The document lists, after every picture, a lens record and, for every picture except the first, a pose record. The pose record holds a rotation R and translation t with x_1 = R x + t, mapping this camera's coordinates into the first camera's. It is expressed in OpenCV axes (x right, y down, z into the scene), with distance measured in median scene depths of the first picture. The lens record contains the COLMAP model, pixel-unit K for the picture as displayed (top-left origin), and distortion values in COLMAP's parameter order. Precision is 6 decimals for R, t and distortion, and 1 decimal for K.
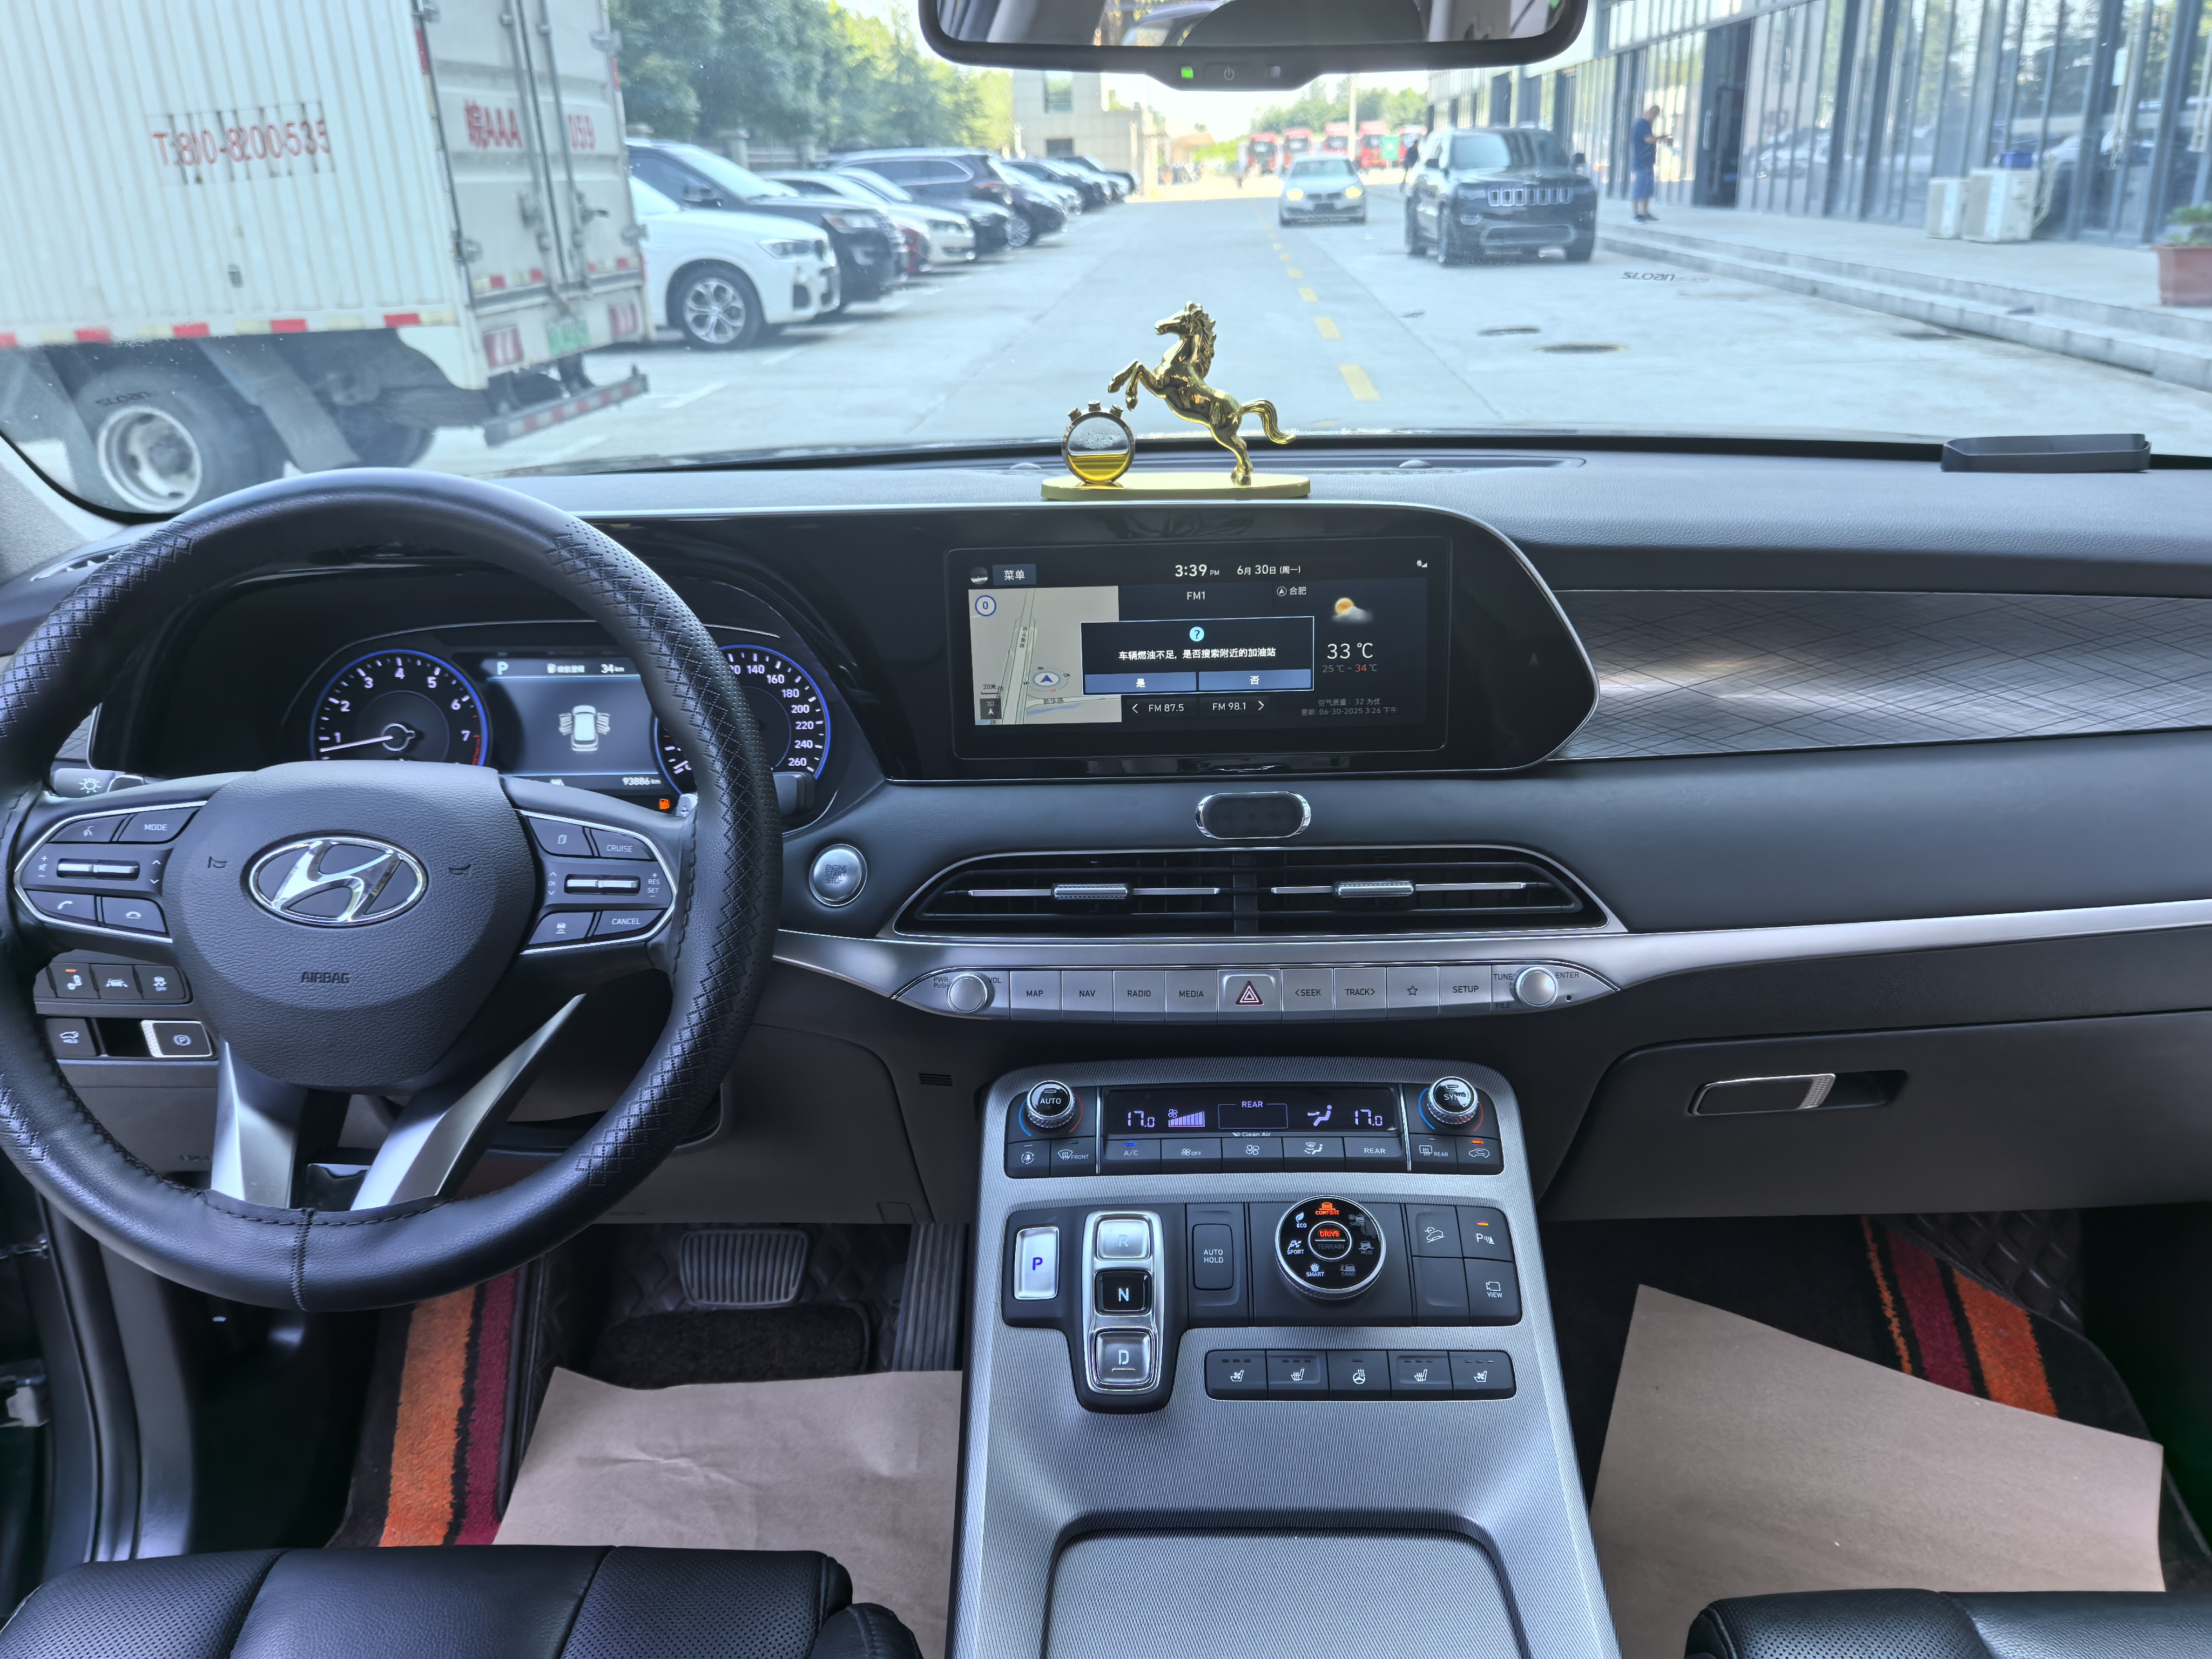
lens RADIAL K [[1752.7, 0, 1104.1], [0, 1752.7, 832.2], [0, 0, 1]] dist [0.052485, -0.056824]
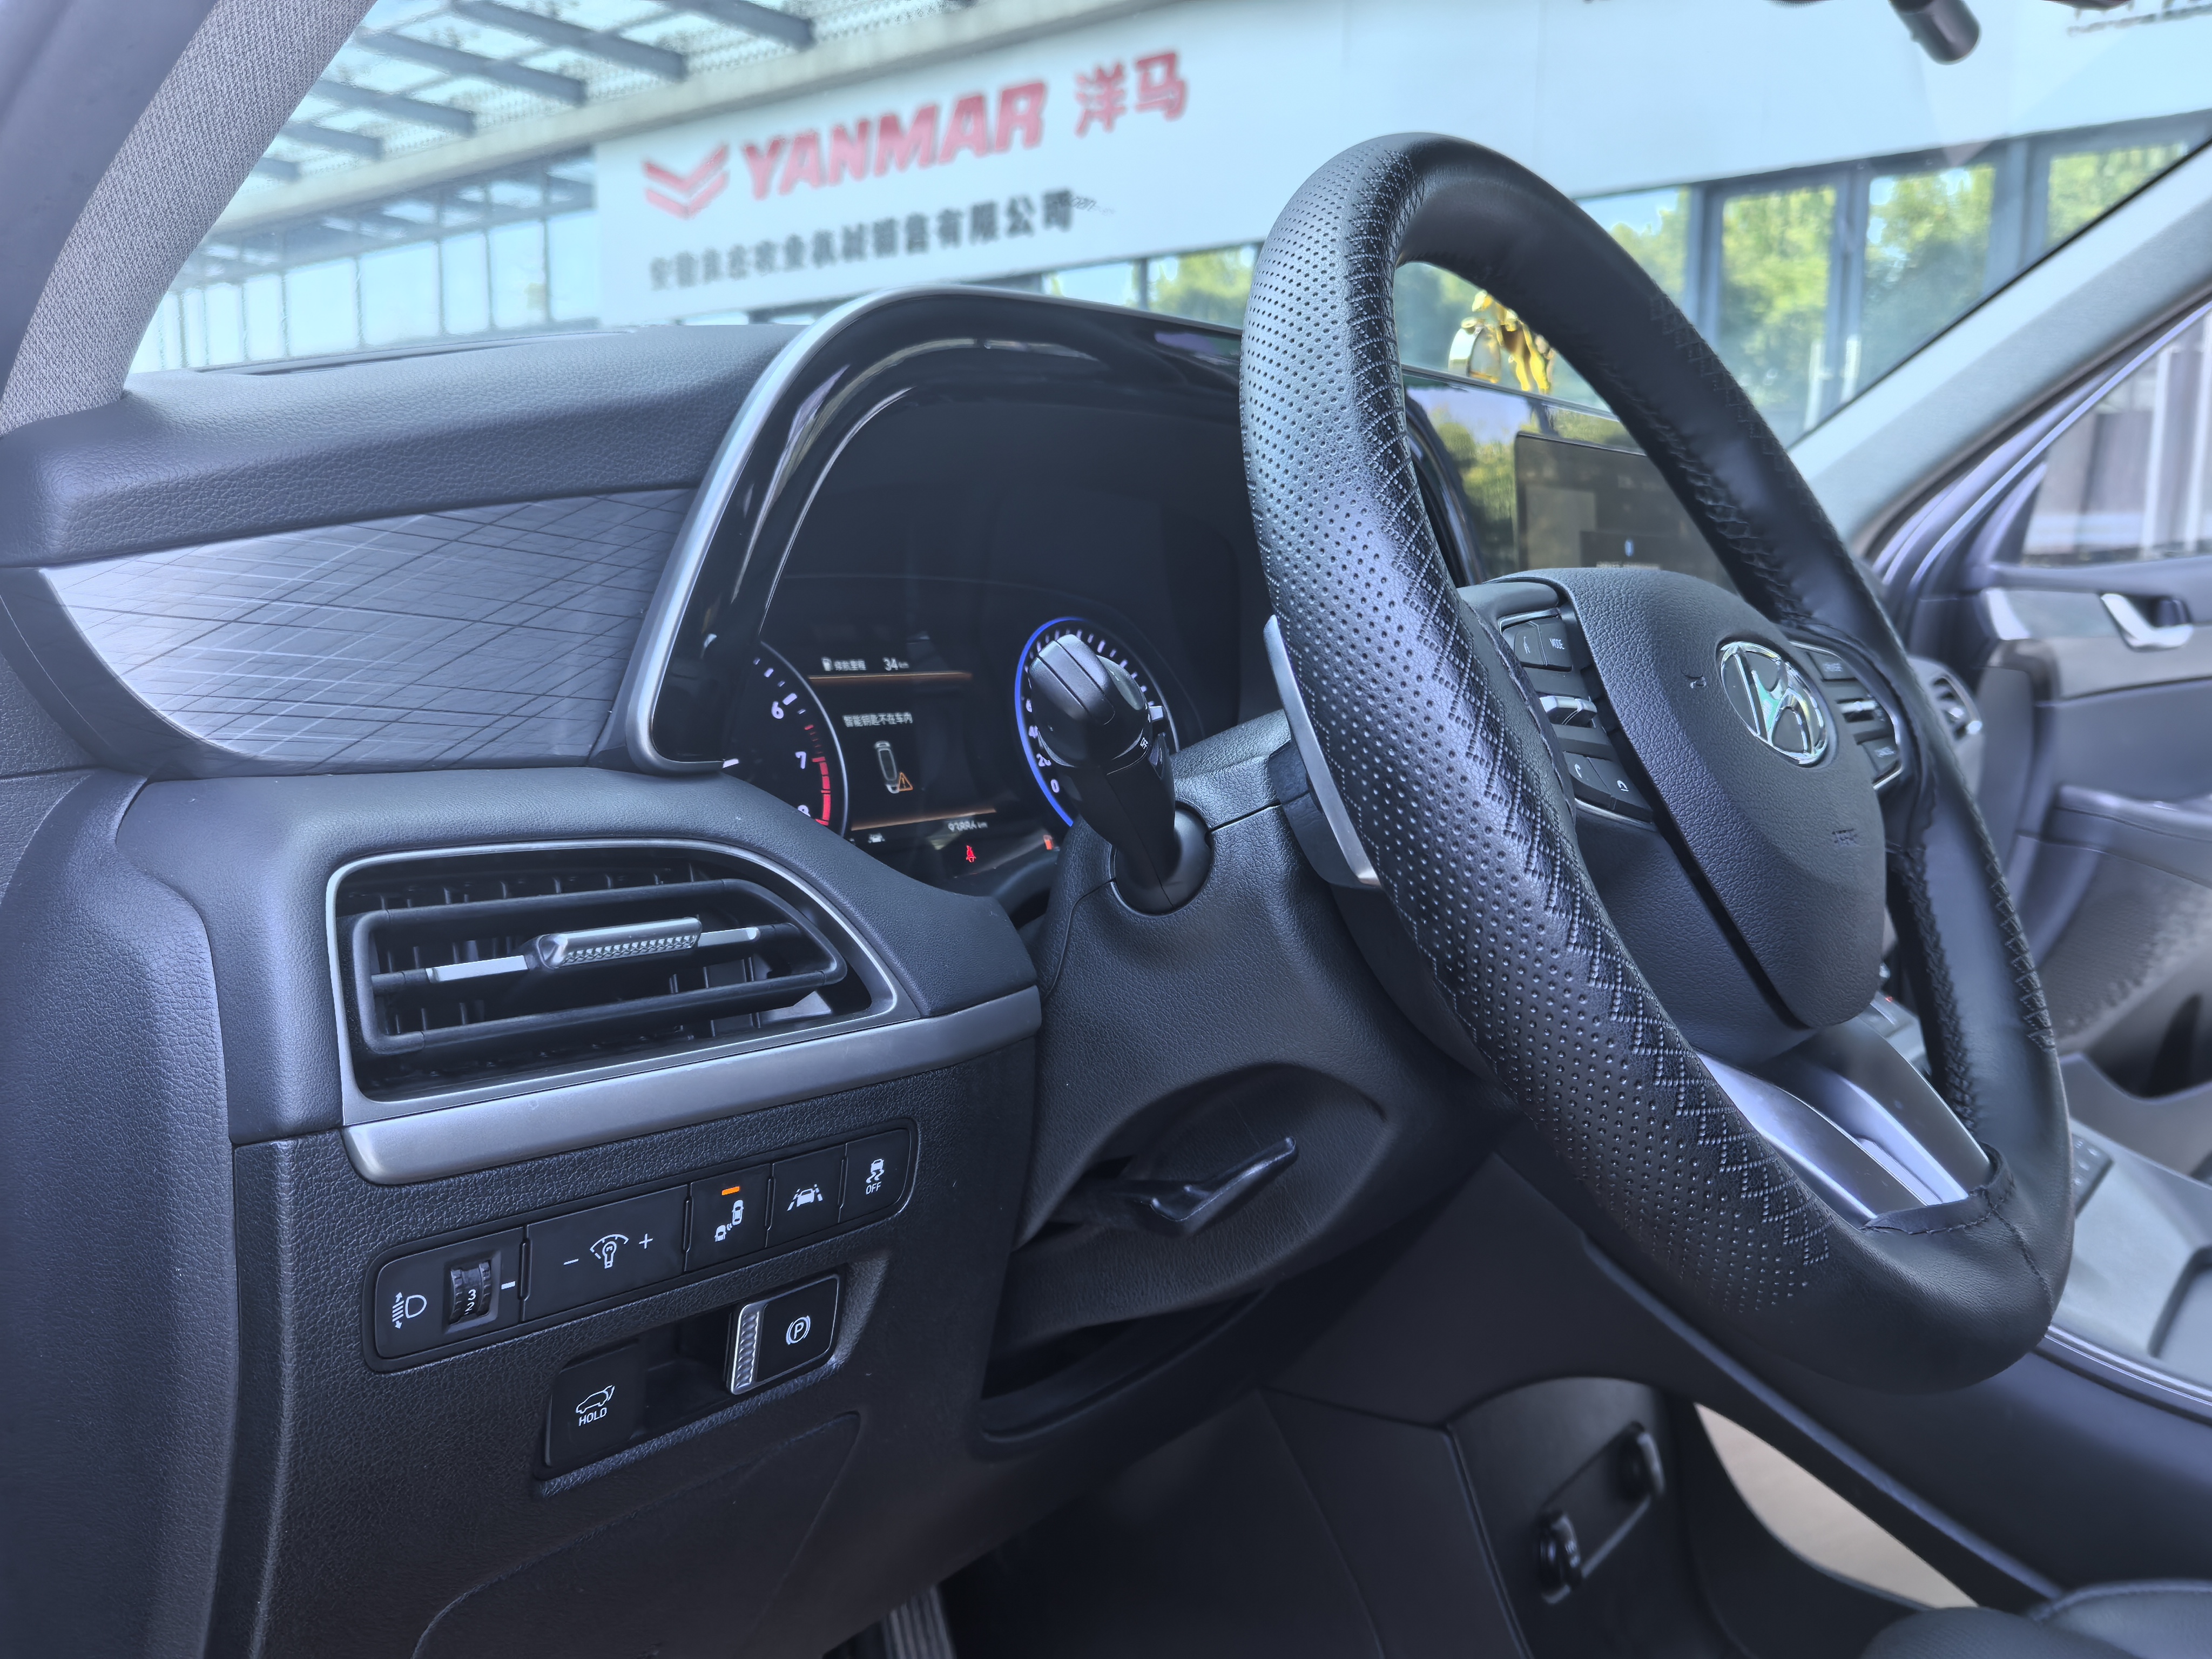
lens RADIAL K [[1773.1, 0, 1100.9], [0, 1773.1, 831.8], [0, 0, 1]] dist [0.033005, -0.034085]
pose [[0.586038, -0.071345, 0.807137, -0.646142], [0.254587, 0.961884, -0.099825, 0.043894], [-0.769250, 0.263988, 0.581864, 0.478392]]
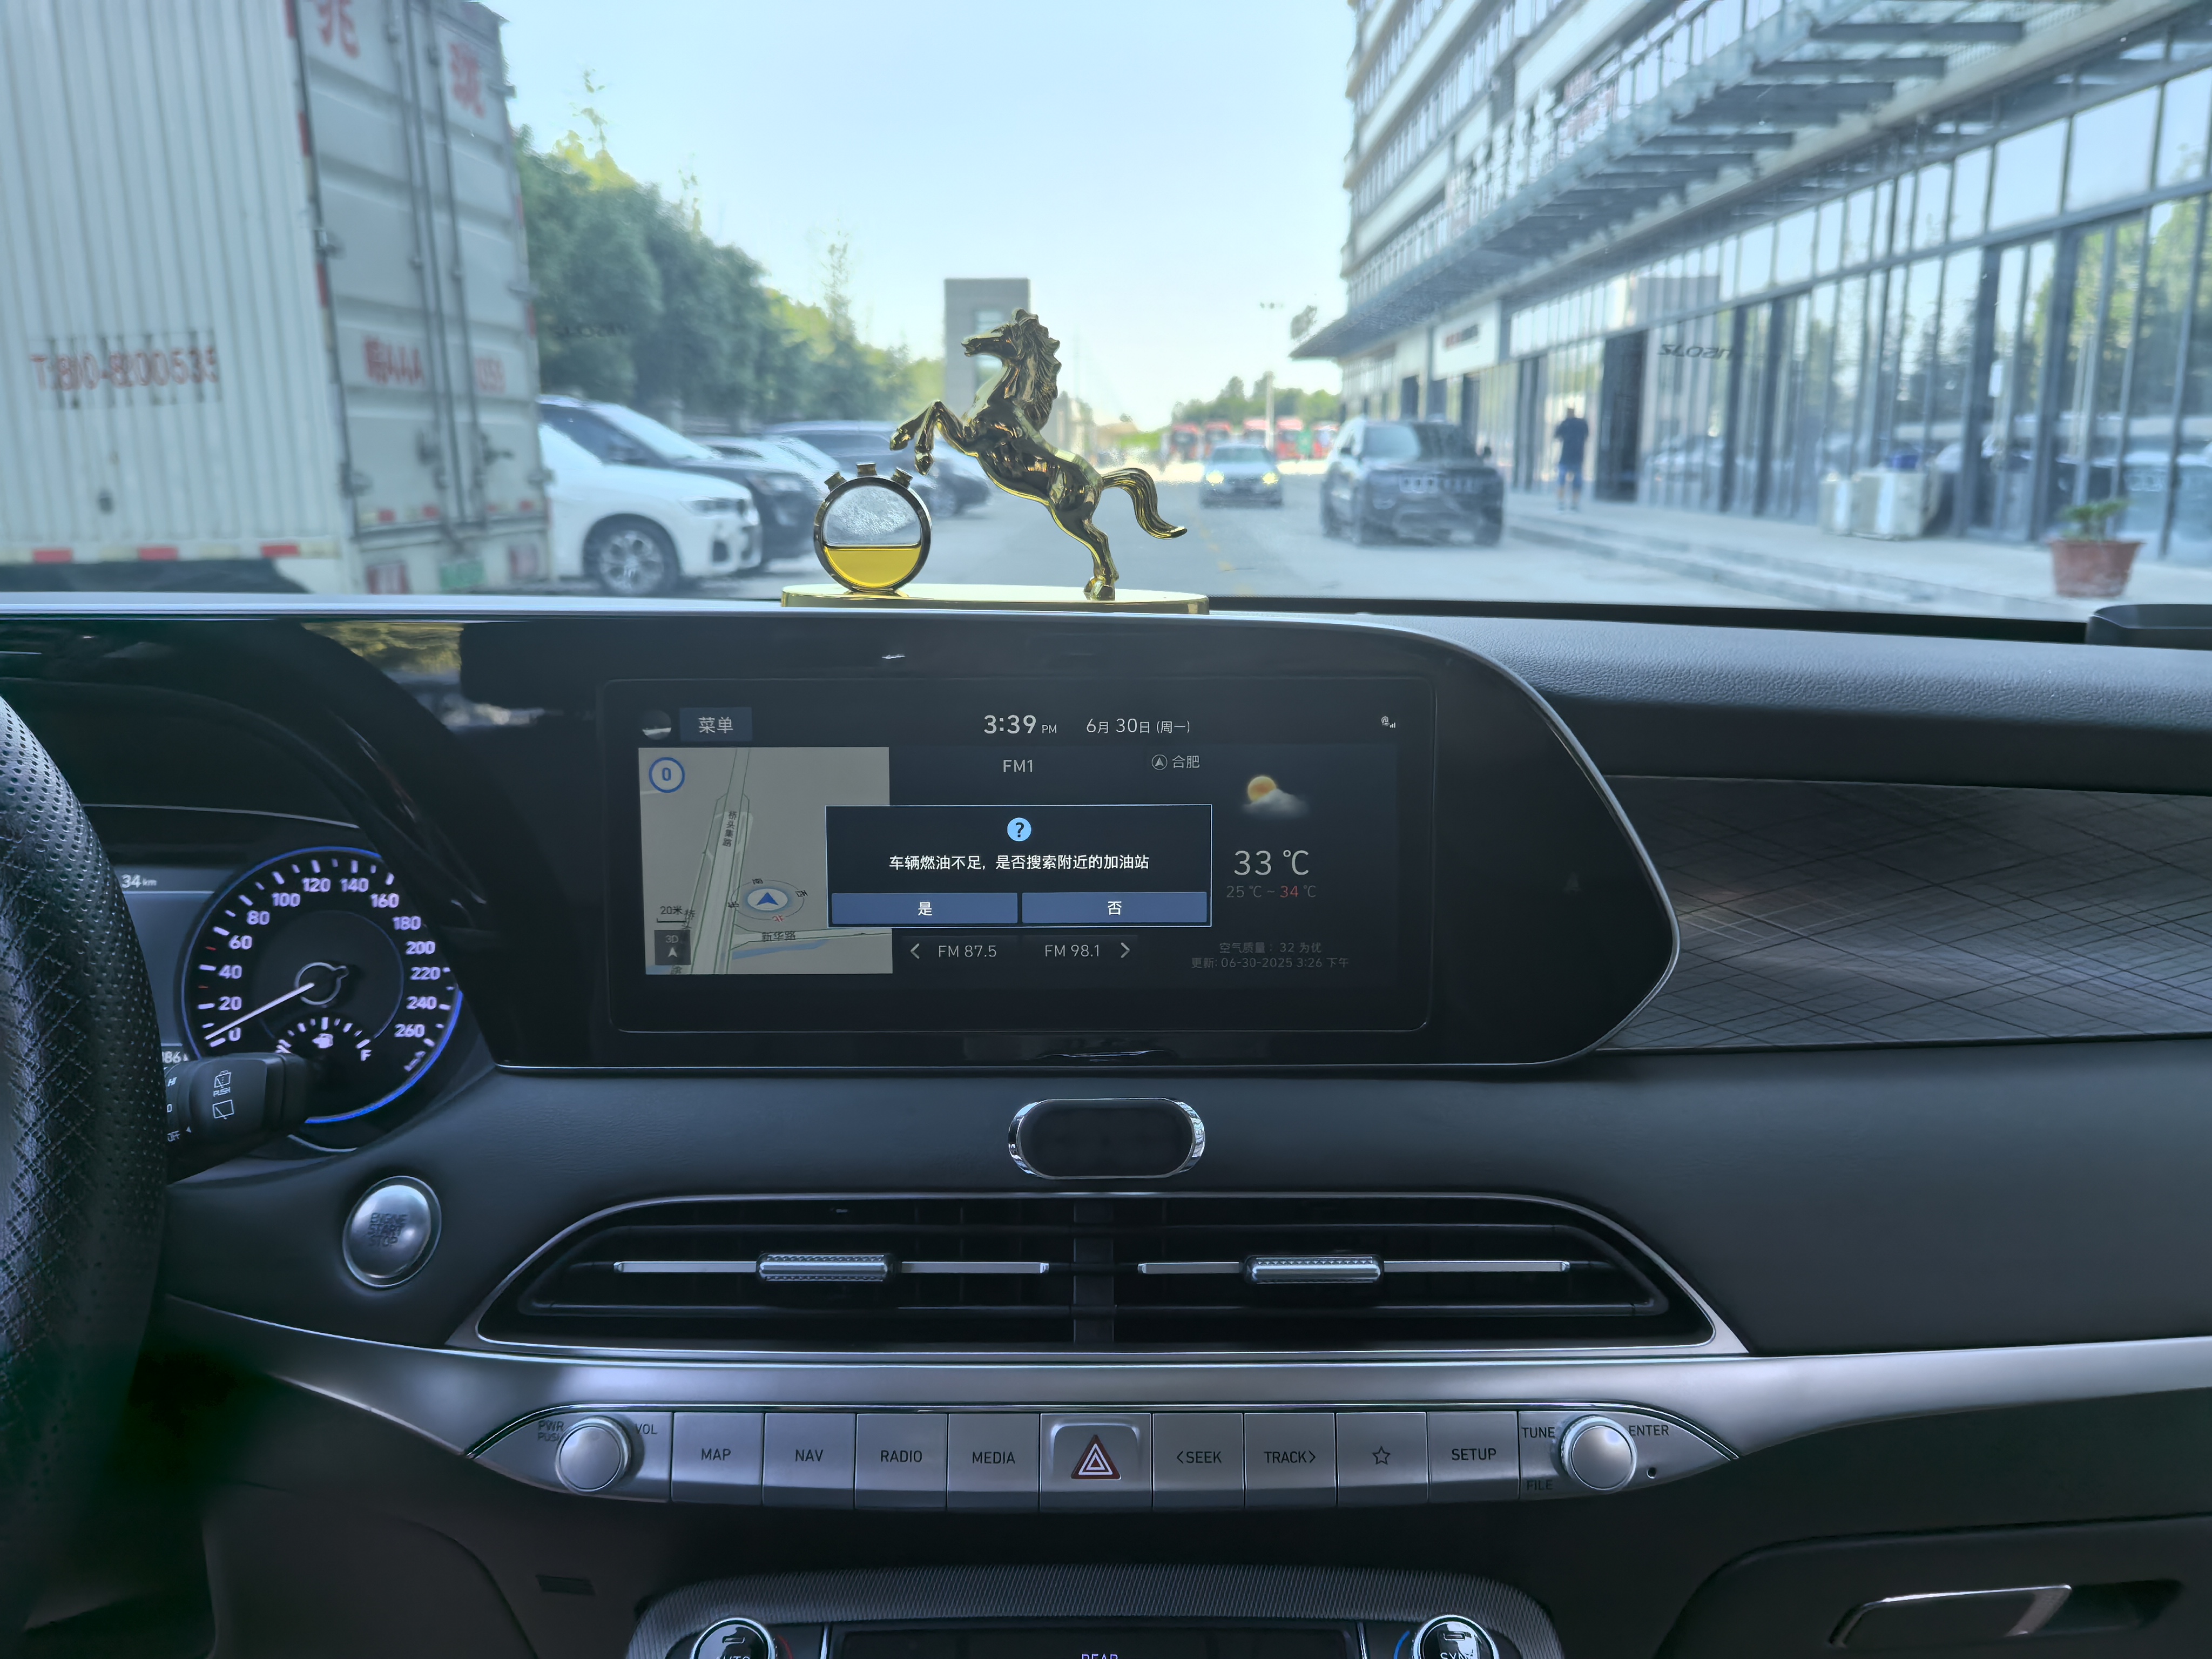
lens RADIAL K [[1761.2, 0, 1102.5], [0, 1761.2, 830.7], [0, 0, 1]] dist [0.057374, -0.059467]
pose [[0.998810, 0.021225, 0.043908, 0.038335], [-0.014427, 0.988624, -0.149712, -0.015529], [-0.046586, 0.148901, 0.987754, 0.279828]]
